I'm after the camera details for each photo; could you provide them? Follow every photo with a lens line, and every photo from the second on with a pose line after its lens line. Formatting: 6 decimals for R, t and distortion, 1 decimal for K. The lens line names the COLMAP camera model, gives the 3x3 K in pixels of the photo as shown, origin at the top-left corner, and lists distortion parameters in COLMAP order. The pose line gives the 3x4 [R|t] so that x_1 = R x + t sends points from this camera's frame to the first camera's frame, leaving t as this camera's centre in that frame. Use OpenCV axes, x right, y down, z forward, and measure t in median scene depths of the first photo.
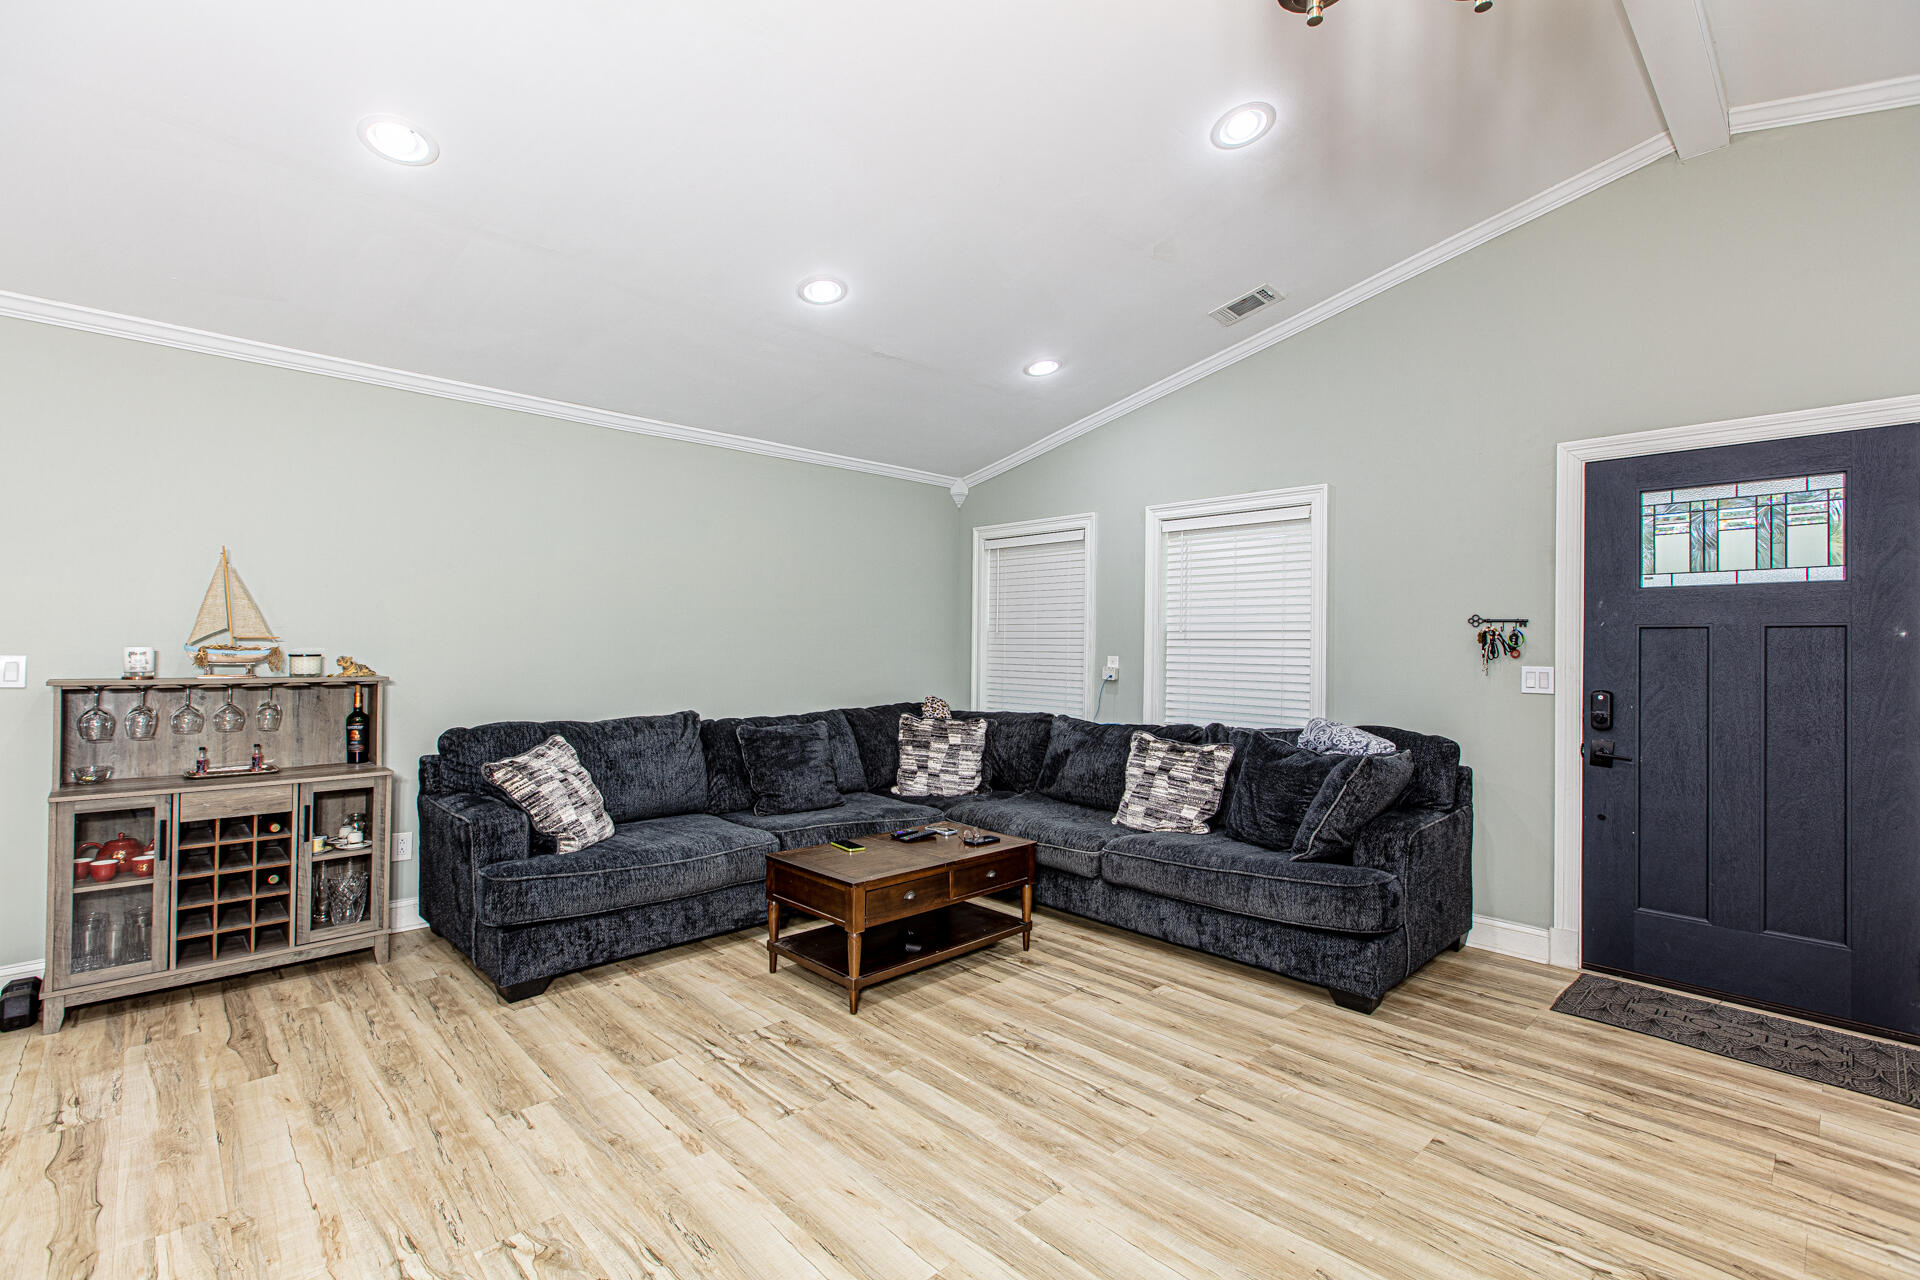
lens RADIAL K [[856.9, 0, 952.2], [0, 856.9, 645.8], [0, 0, 1]] dist [0.004513, -0.001447]
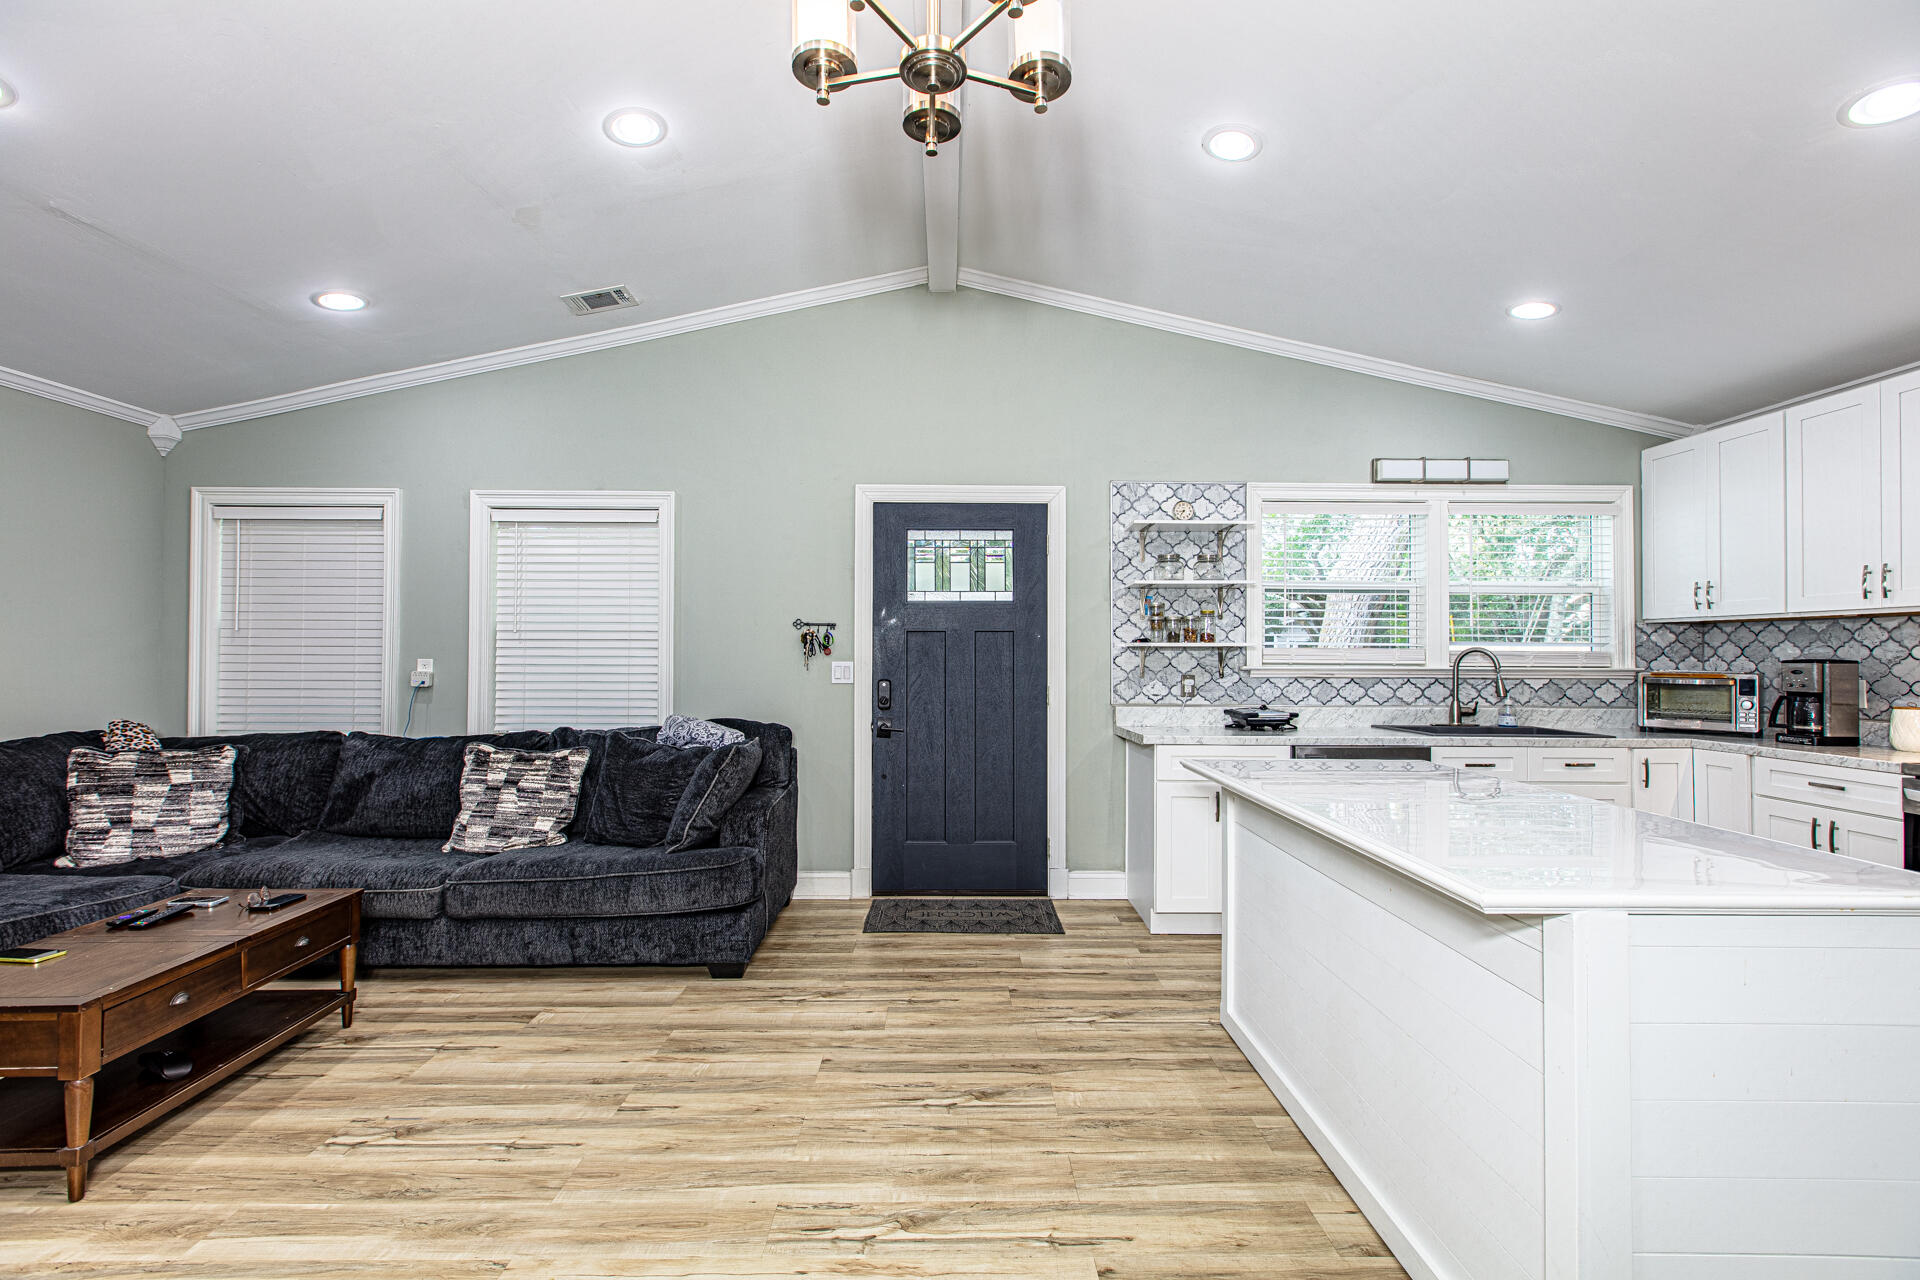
lens RADIAL K [[856.9, 0, 955.4], [0, 856.9, 646.3], [0, 0, 1]] dist [0.004513, -0.001447]
pose [[0.678794, -0.004559, 0.734314, -0.126764], [0.003948, 0.999989, 0.002558, -0.000694], [-0.734318, 0.001163, 0.678805, 0.039917]]
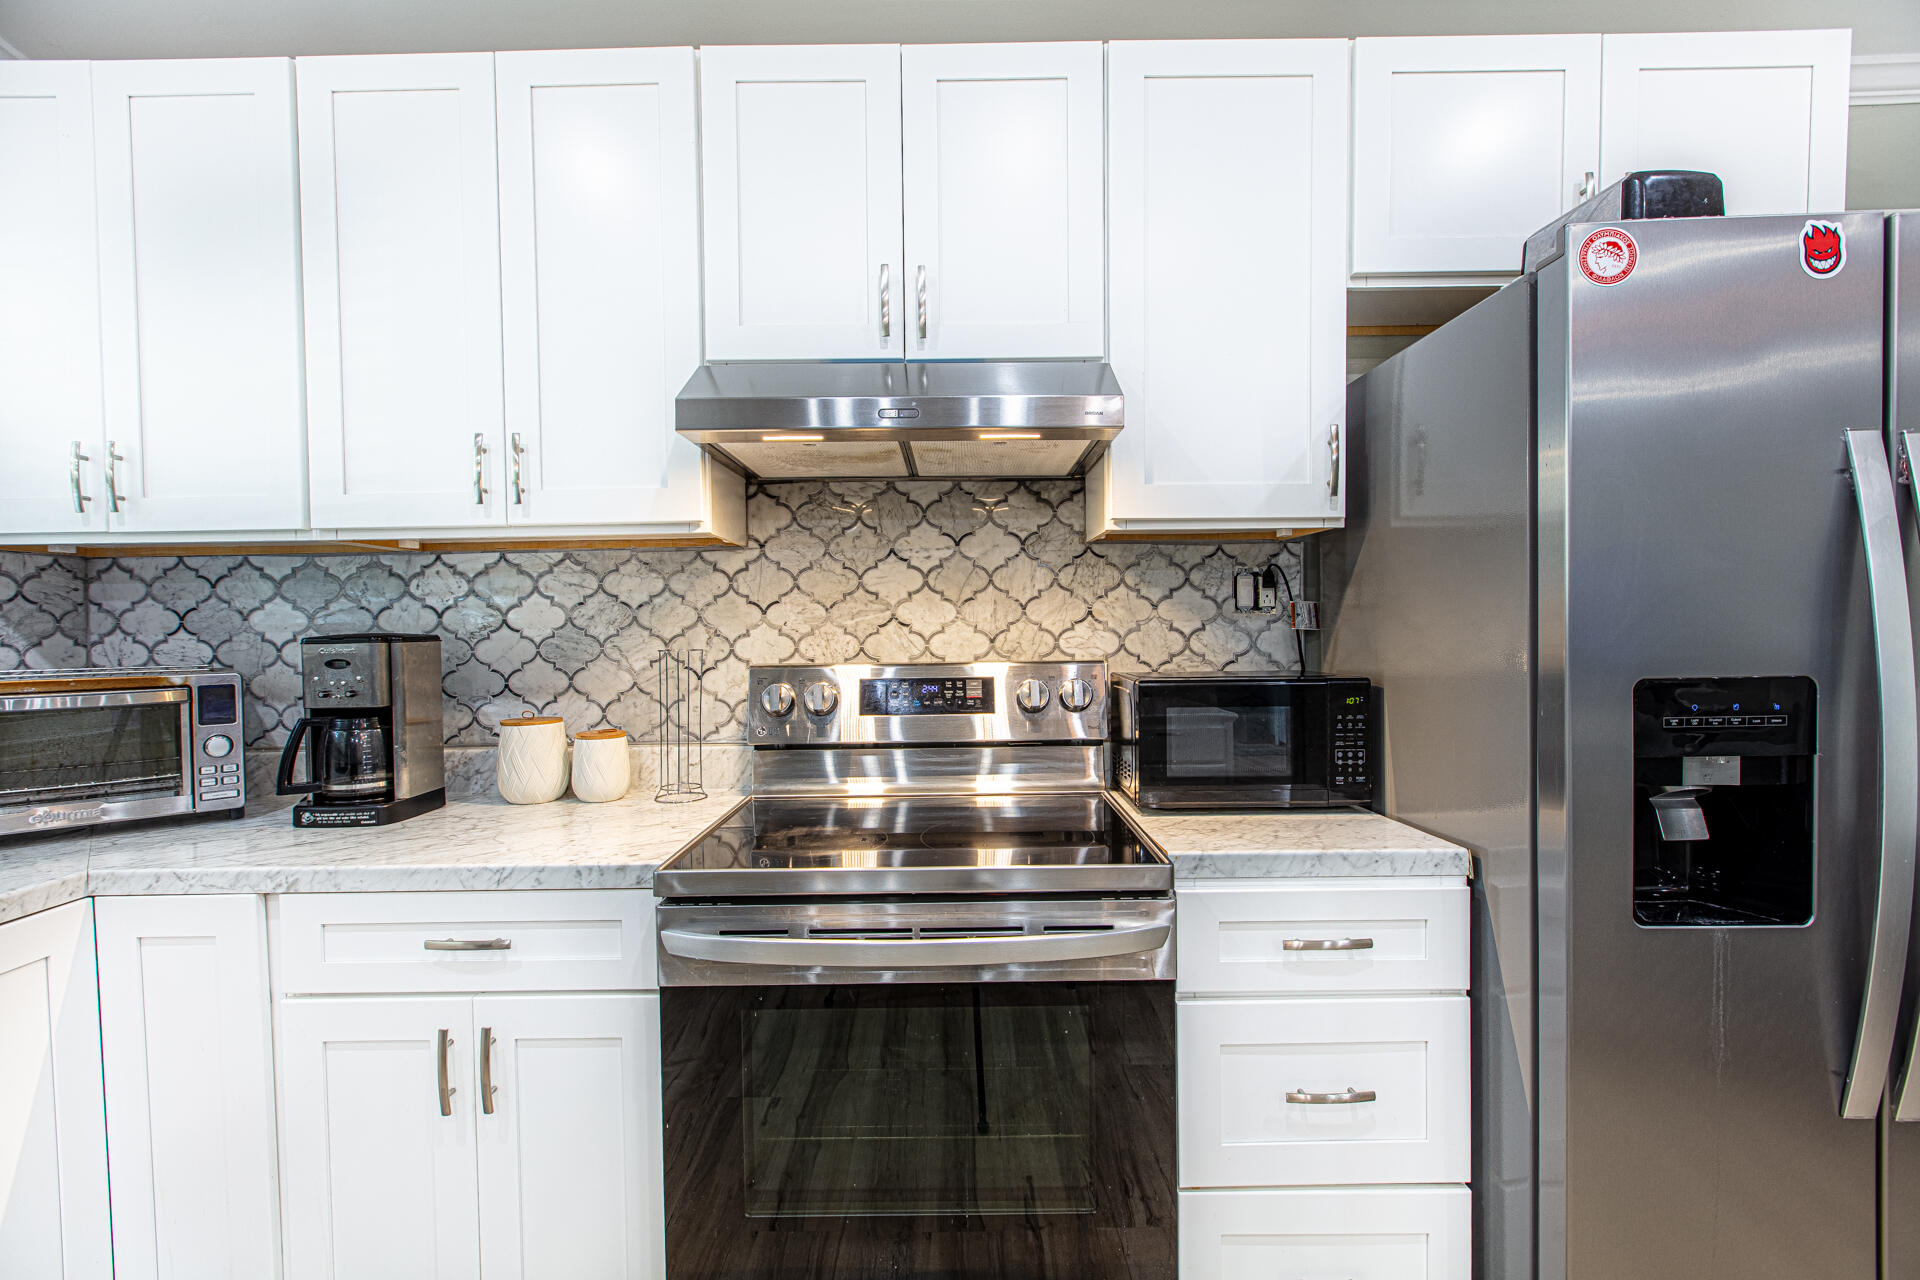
lens RADIAL K [[856.9, 0, 953.9], [0, 856.9, 637.6], [0, 0, 1]] dist [0.004513, -0.001447]
pose [[-0.717099, -0.016728, 0.696770, 0.766059], [0.004799, 0.999570, 0.028936, 0.011107], [-0.696954, 0.024094, -0.716710, 0.097121]]
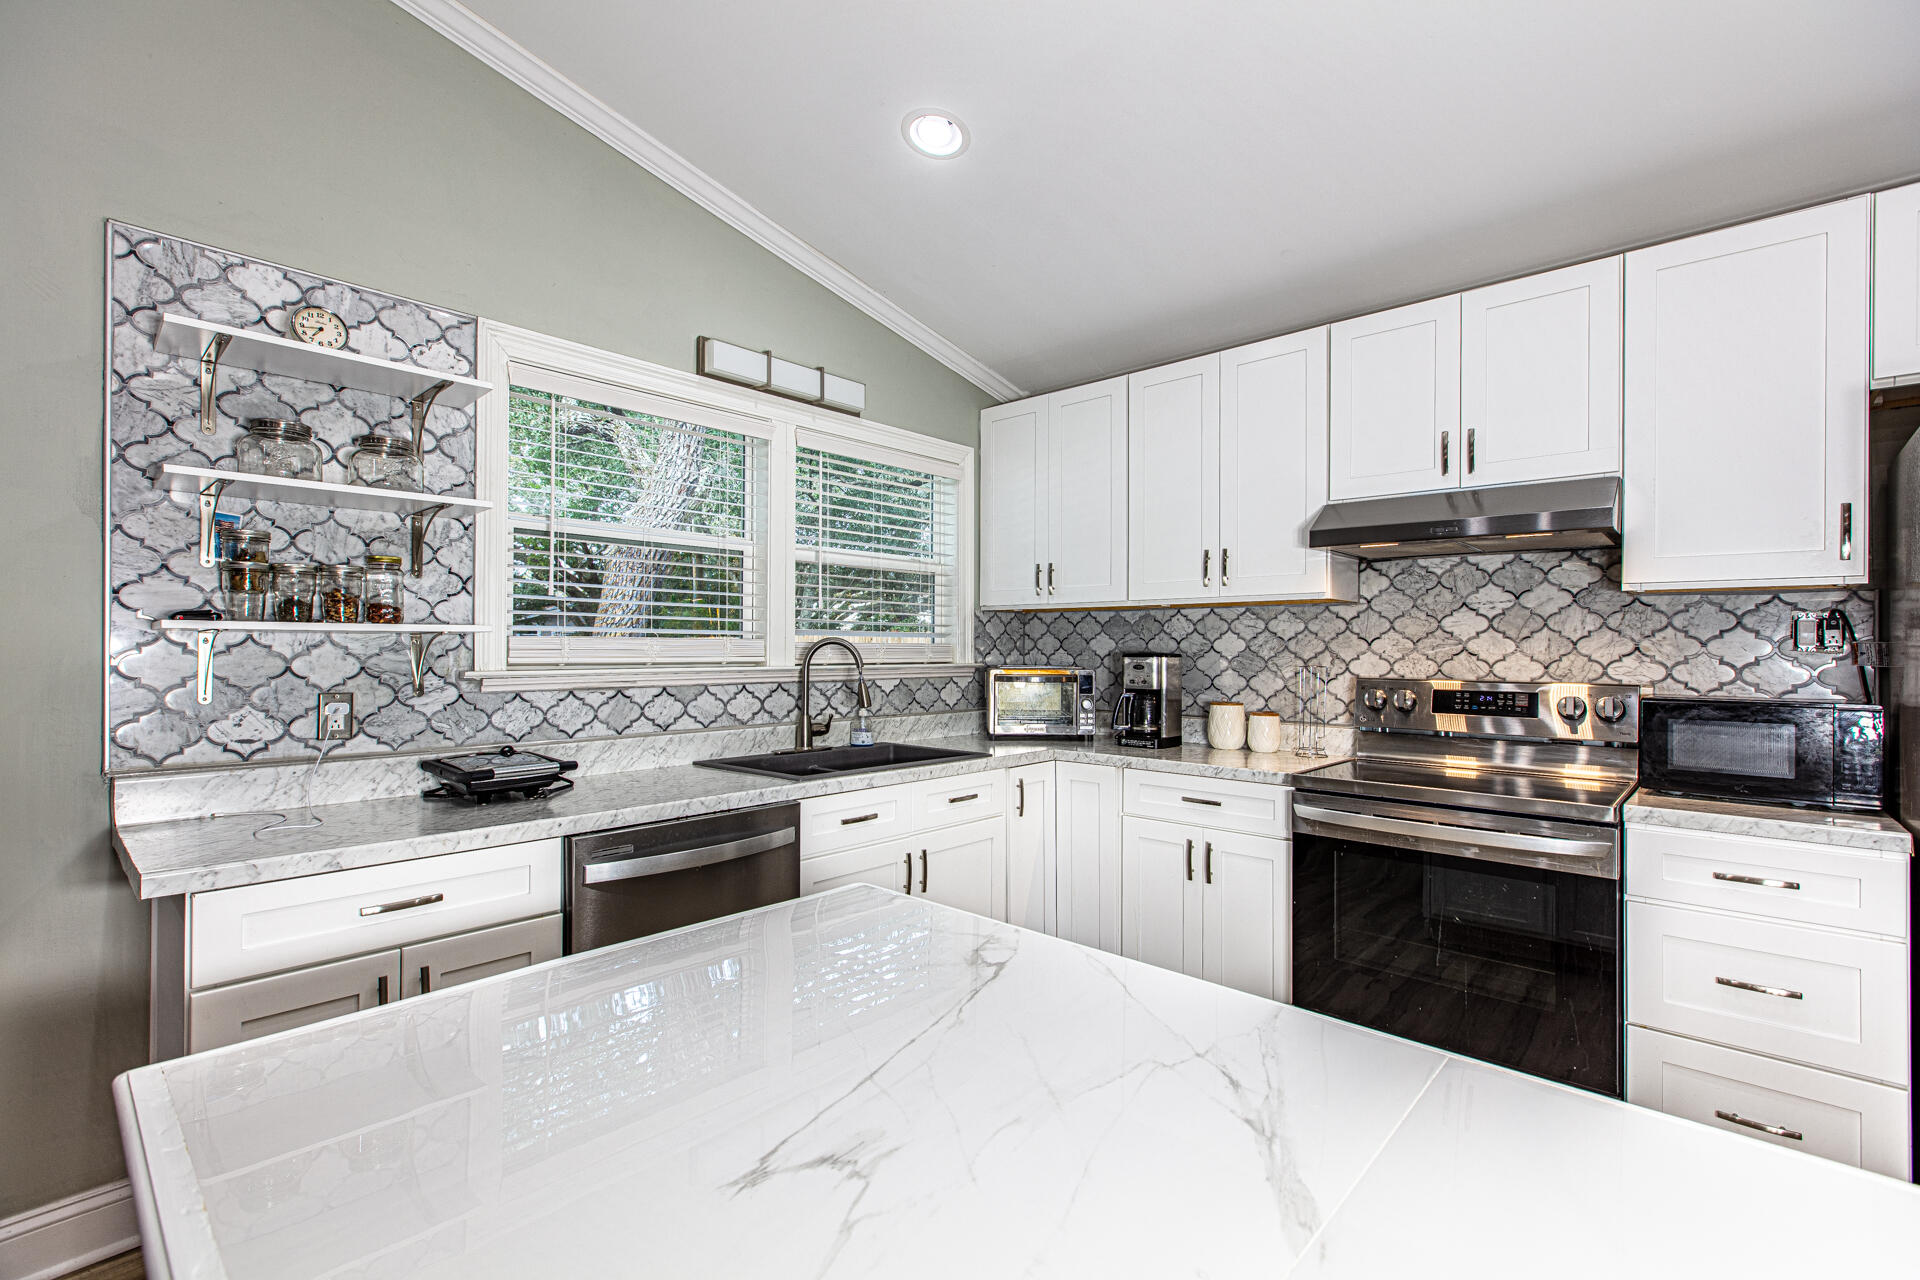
lens RADIAL K [[856.9, 0, 953.1], [0, 856.9, 636.9], [0, 0, 1]] dist [0.004513, -0.001447]
pose [[-0.064601, -0.001216, 0.997910, 0.409533], [-0.006265, 0.999980, 0.000813, 0.004833], [-0.997892, -0.006200, -0.064607, 0.257689]]
